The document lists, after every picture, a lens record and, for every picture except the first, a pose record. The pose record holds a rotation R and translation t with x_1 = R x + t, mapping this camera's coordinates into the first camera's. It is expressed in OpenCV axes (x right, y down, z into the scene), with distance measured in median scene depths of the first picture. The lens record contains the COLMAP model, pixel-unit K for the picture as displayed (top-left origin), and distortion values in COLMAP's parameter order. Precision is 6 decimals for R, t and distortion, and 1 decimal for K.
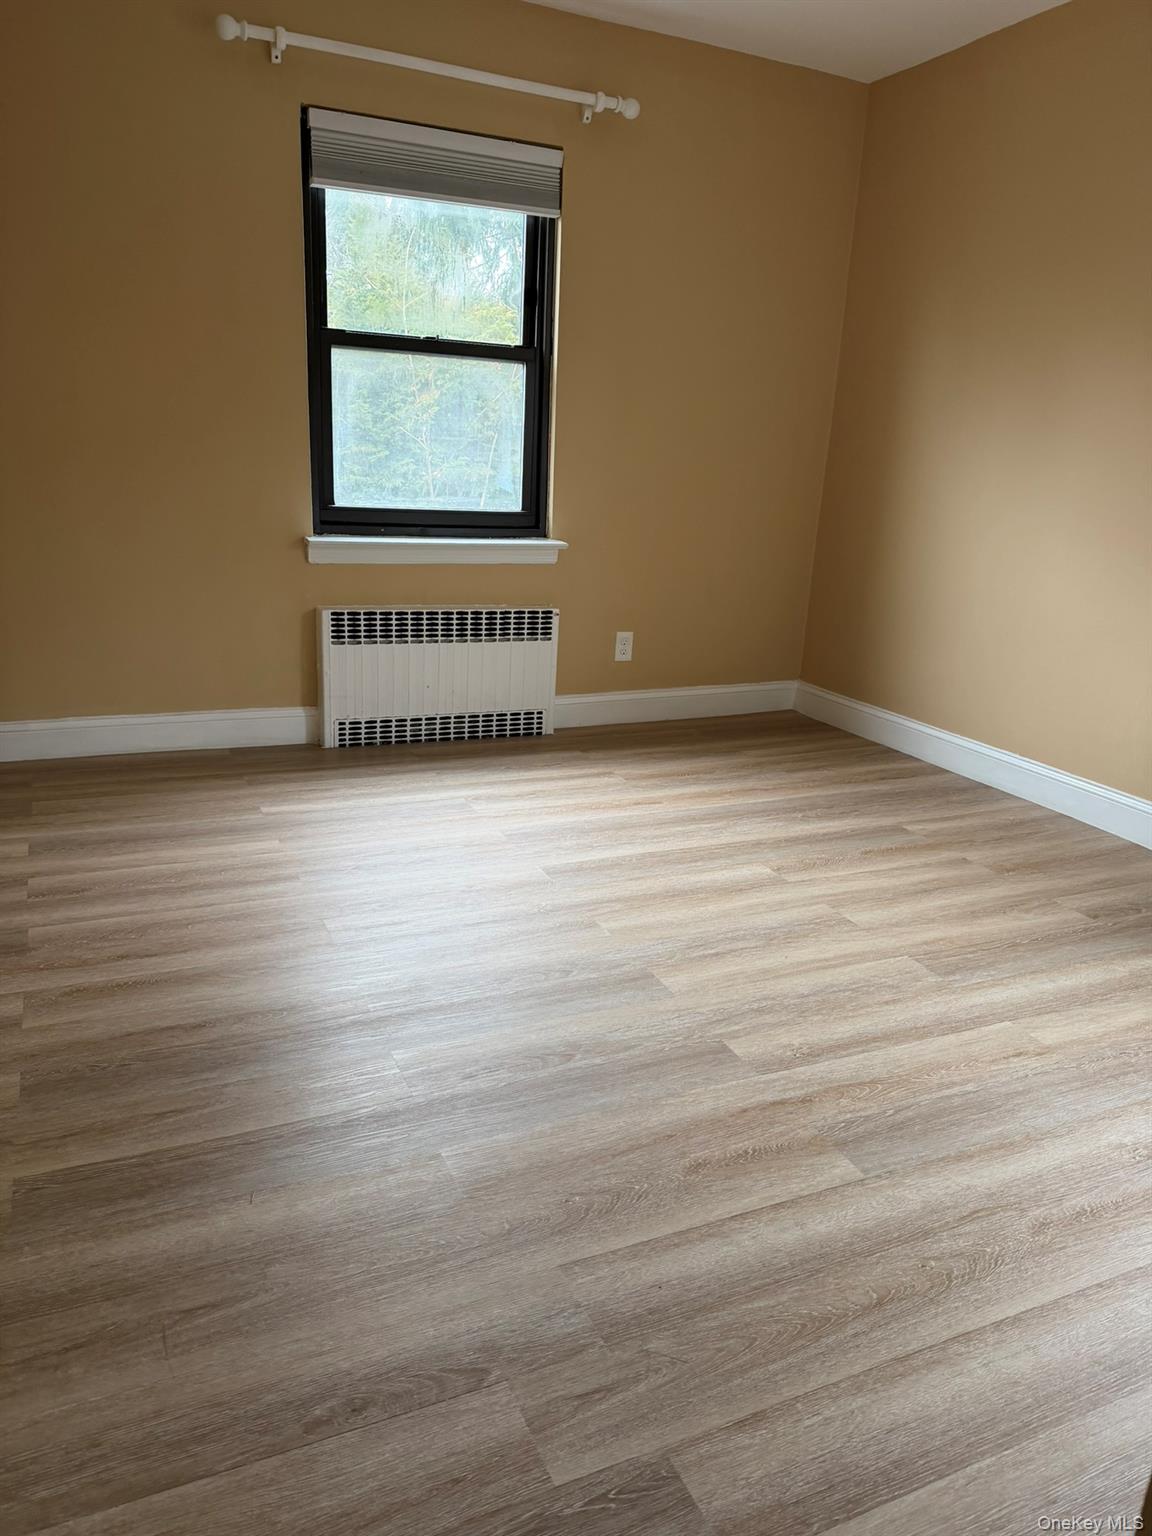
lens RADIAL K [[1066.8, 0, 571.8], [0, 1066.8, 766.8], [0, 0, 1]] dist [-0.007484, -0.023462]
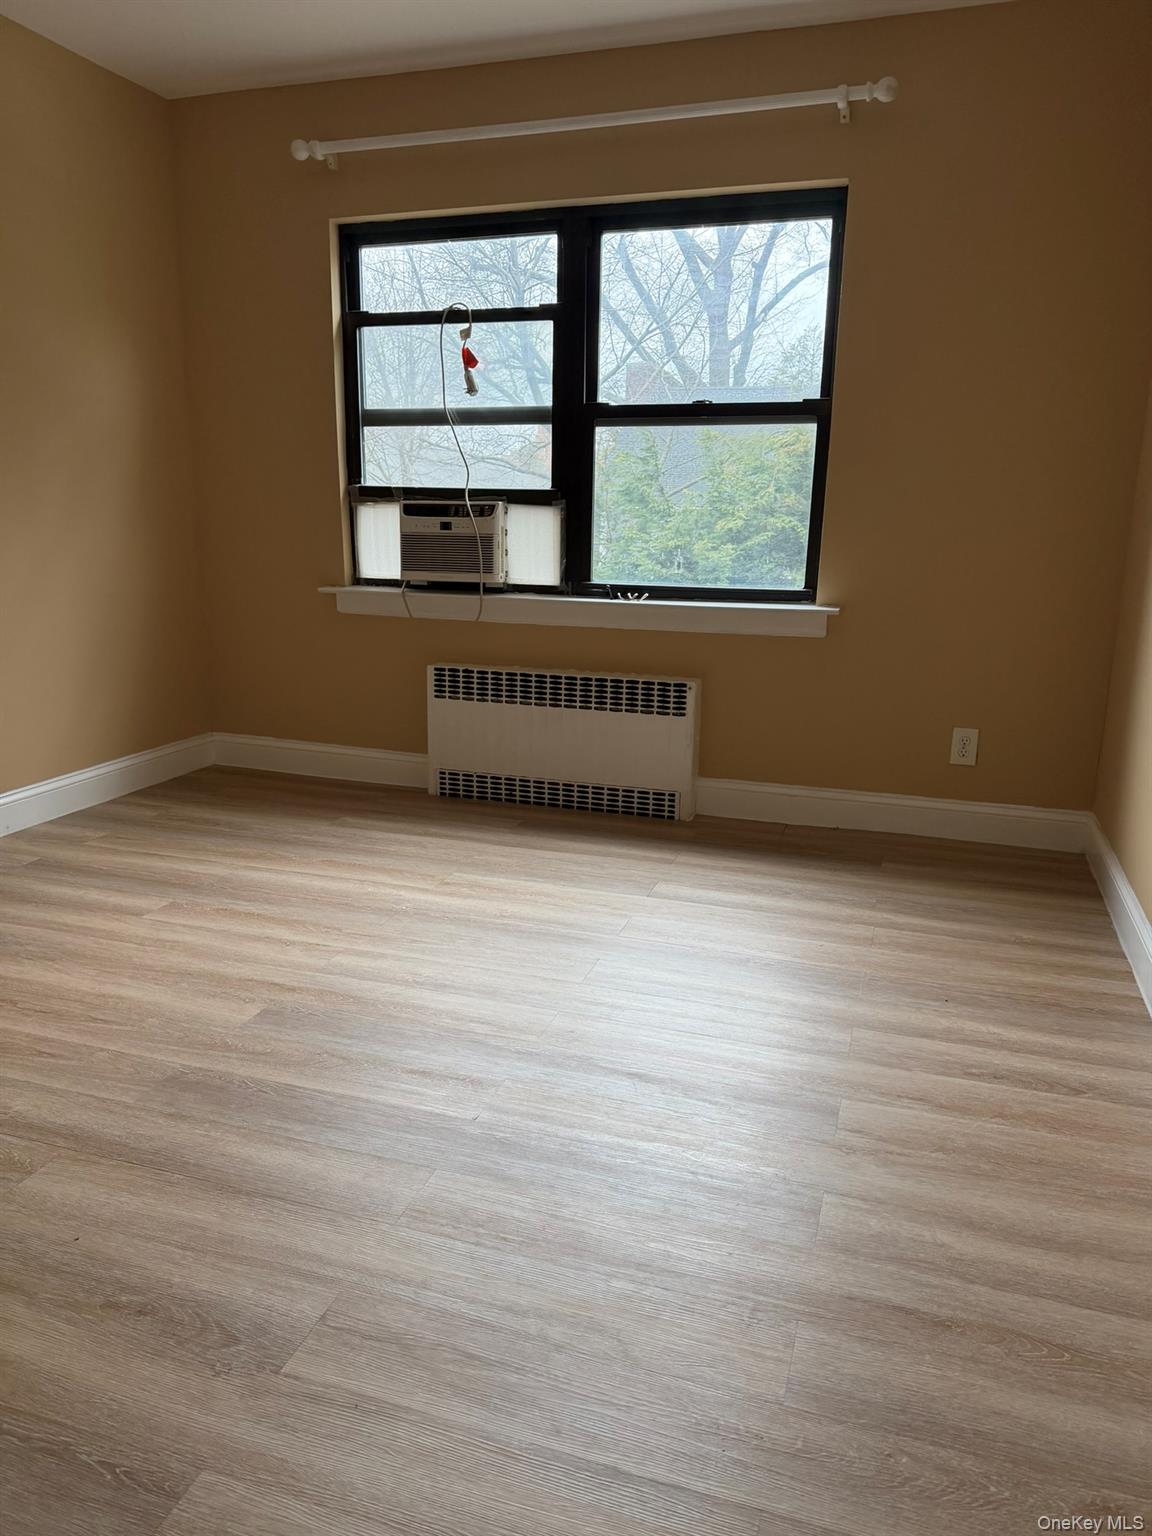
lens RADIAL K [[1066.8, 0, 572.7], [0, 1066.8, 769.6], [0, 0, 1]] dist [-0.007484, -0.023462]
pose [[0.707032, 0.112209, -0.698223, 0.554215], [-0.169942, 0.985358, -0.013733, -0.046098], [0.686459, 0.128367, 0.715749, 0.297175]]
